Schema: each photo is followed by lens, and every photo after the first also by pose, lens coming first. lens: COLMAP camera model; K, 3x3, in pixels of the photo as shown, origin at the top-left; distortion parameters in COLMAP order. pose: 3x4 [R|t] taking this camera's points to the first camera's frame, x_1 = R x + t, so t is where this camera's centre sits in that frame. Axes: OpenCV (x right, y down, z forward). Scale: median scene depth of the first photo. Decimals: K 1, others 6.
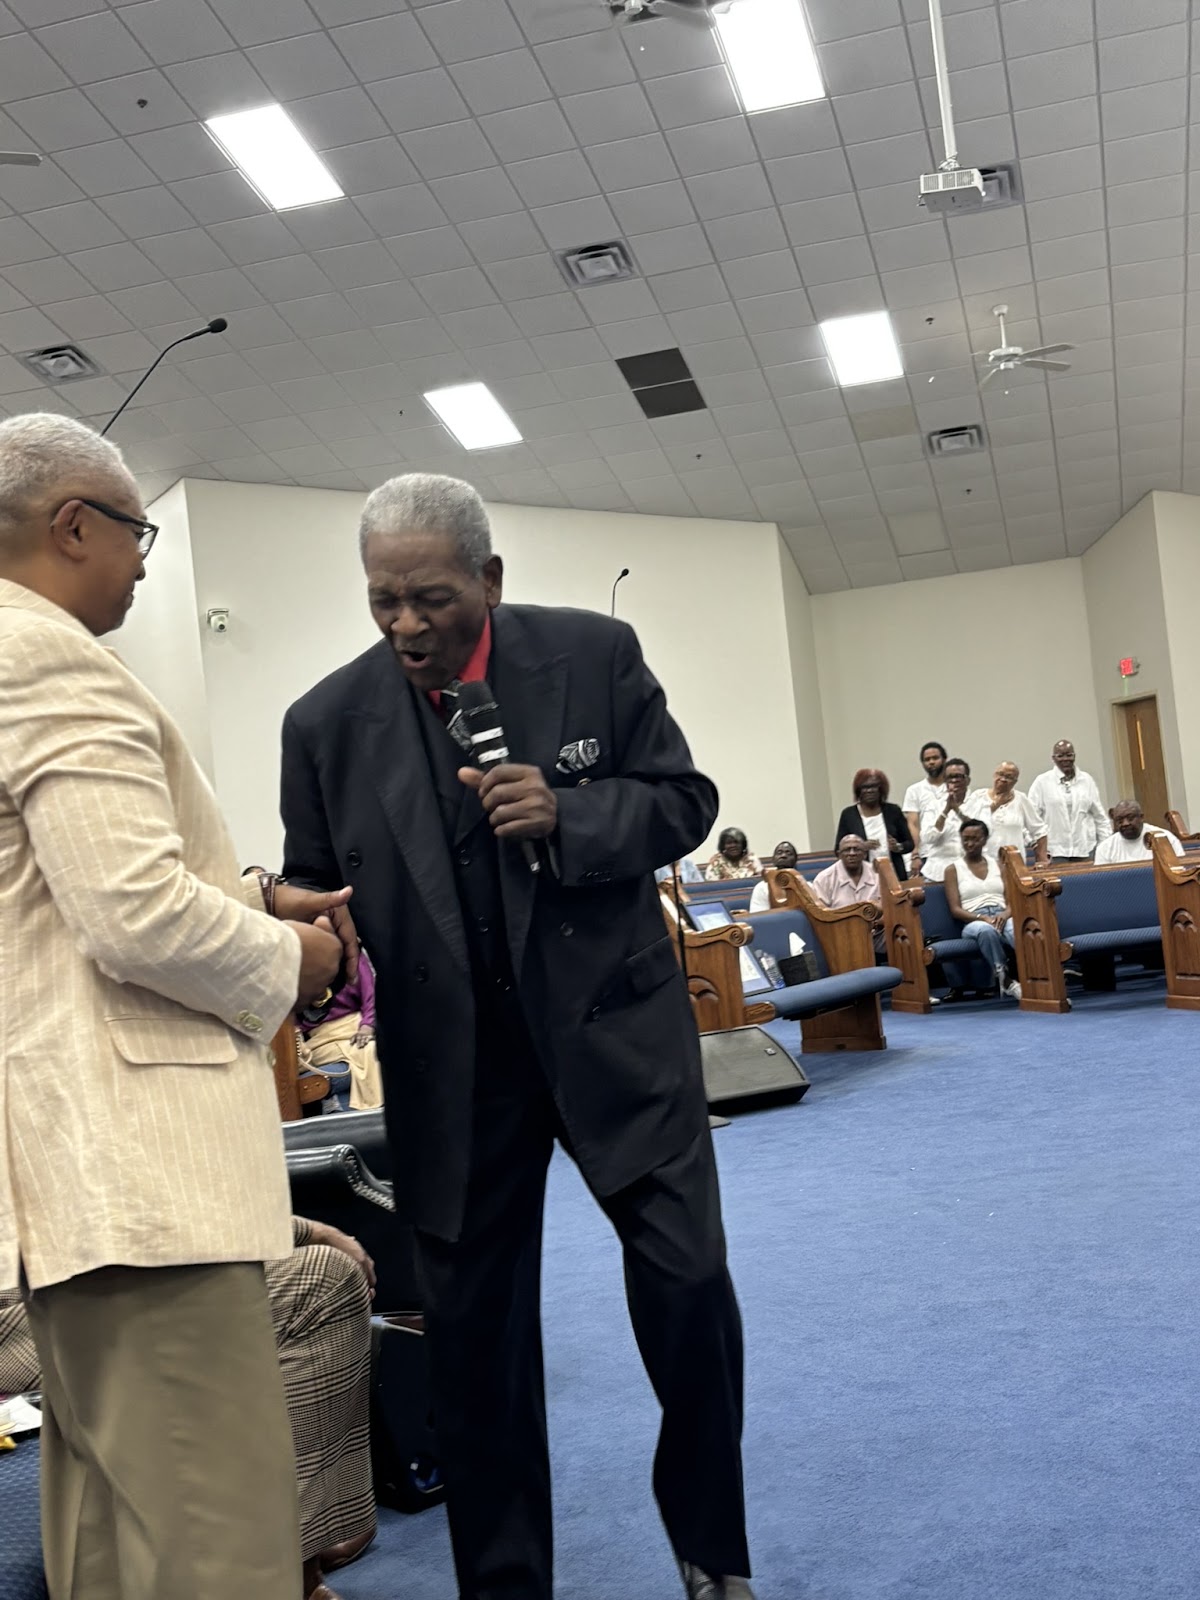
lens RADIAL K [[2568.9, 0, 659.0], [0, 2568.9, 806.3], [0, 0, 1]] dist [0.159771, -0.045381]
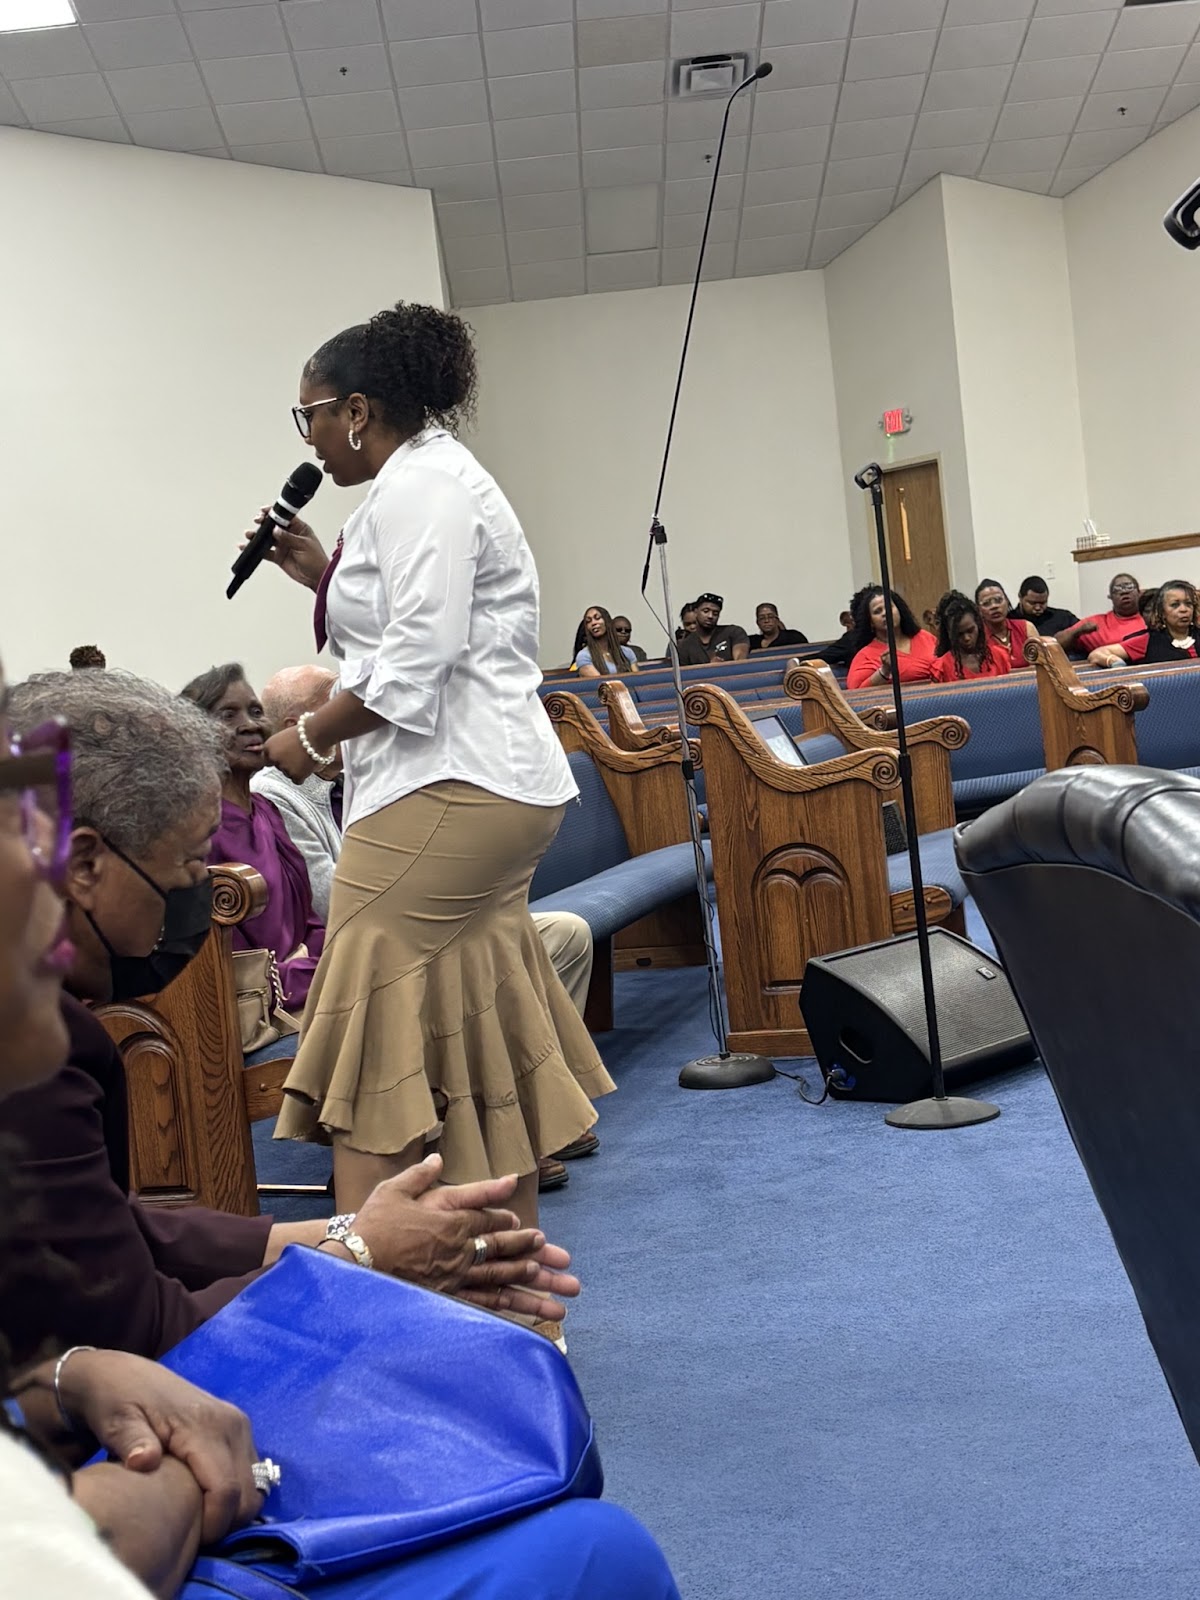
lens RADIAL K [[2565.9, 0, 569.5], [0, 2565.9, 804.1], [0, 0, 1]] dist [0.229335, -0.873950]
pose [[0.942021, -0.018617, 0.335037, -0.158668], [0.005165, 0.999146, 0.040996, 0.024691], [-0.335514, -0.036888, 0.941313, 0.353486]]
